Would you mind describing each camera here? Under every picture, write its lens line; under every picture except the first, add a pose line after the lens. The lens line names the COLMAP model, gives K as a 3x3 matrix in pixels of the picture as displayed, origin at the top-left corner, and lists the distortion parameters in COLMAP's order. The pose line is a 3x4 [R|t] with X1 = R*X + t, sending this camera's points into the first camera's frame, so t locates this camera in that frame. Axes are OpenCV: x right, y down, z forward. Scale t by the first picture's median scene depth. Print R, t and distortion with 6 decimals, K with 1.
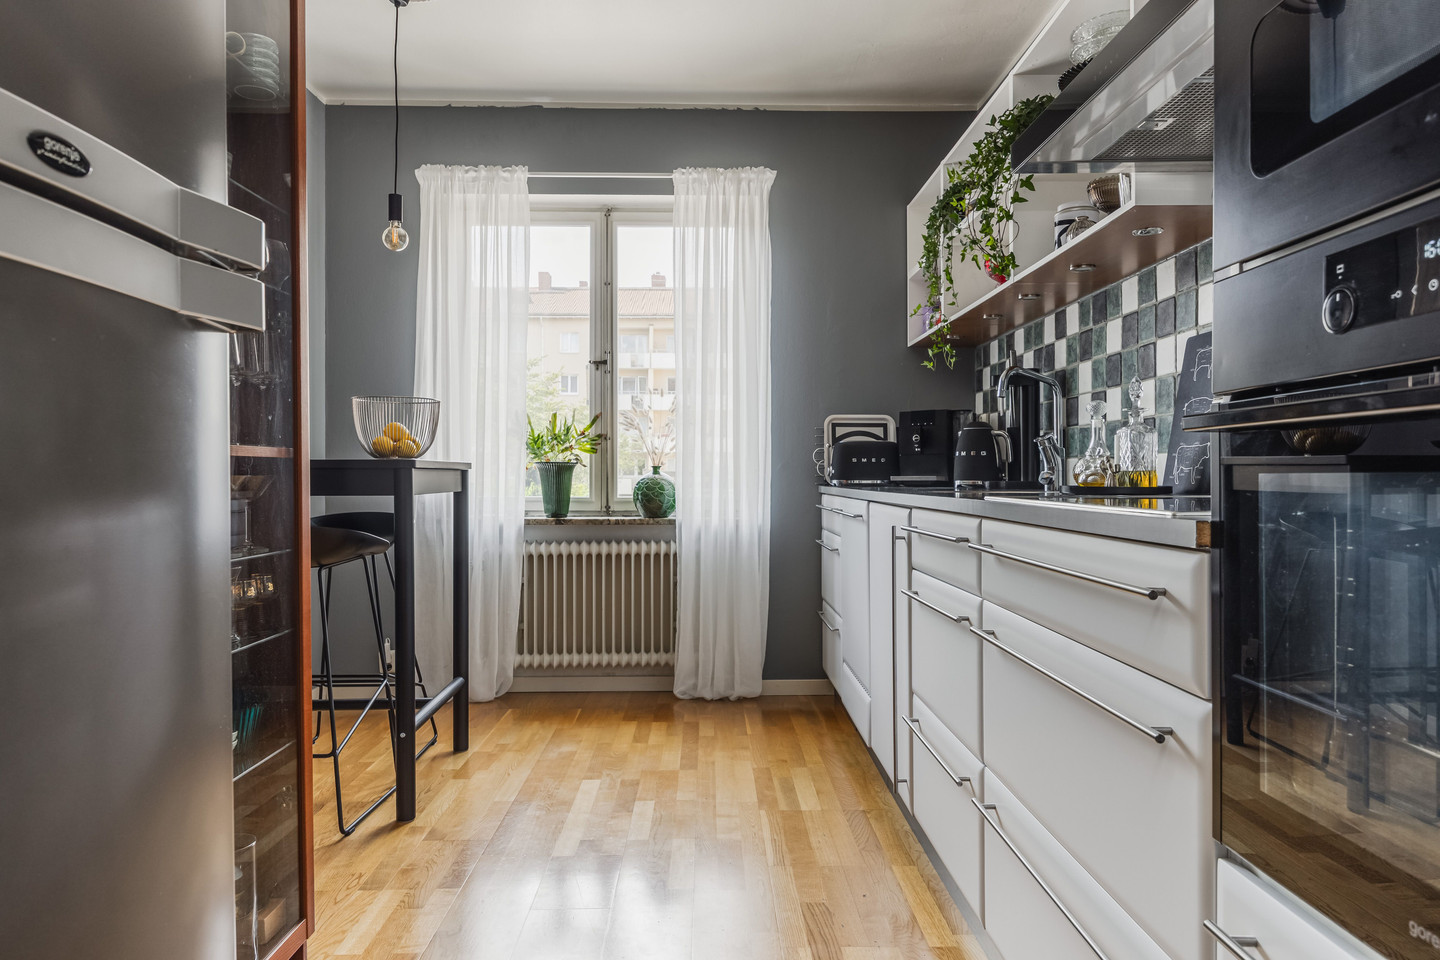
lens RADIAL K [[891.9, 0, 718.7], [0, 891.9, 472.2], [0, 0, 1]] dist [-0.002265, -0.017129]
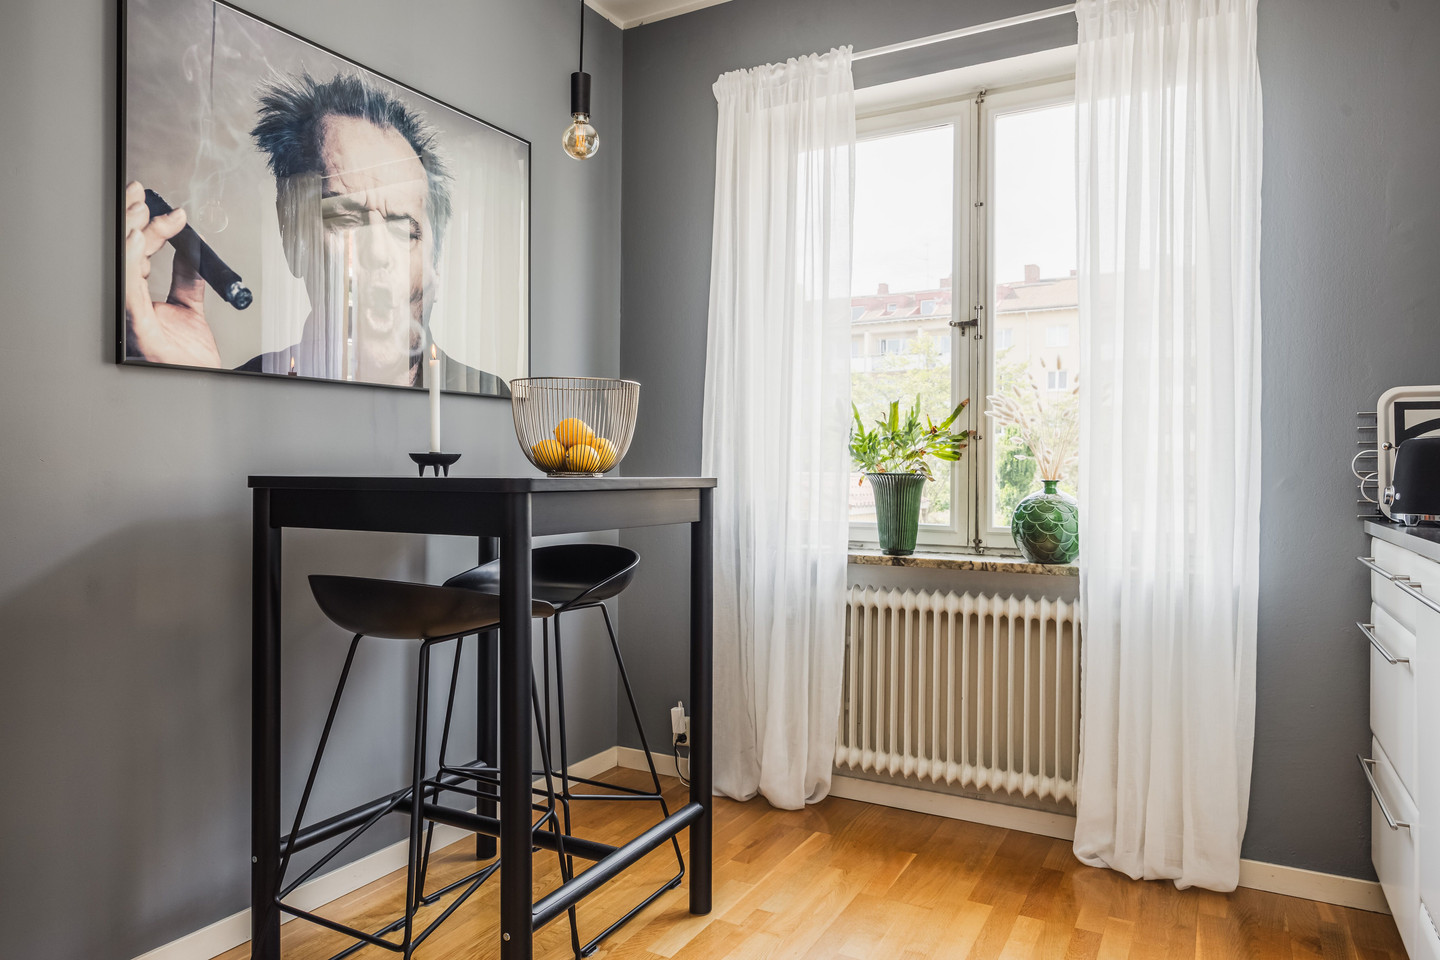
lens RADIAL K [[891.9, 0, 718.7], [0, 891.9, 472.2], [0, 0, 1]] dist [-0.002265, -0.017129]
pose [[0.865996, 0.005235, -0.500024, 0.042022], [-0.004673, 0.999986, 0.002376, -0.013282], [0.500029, 0.000279, 0.866008, 0.343814]]
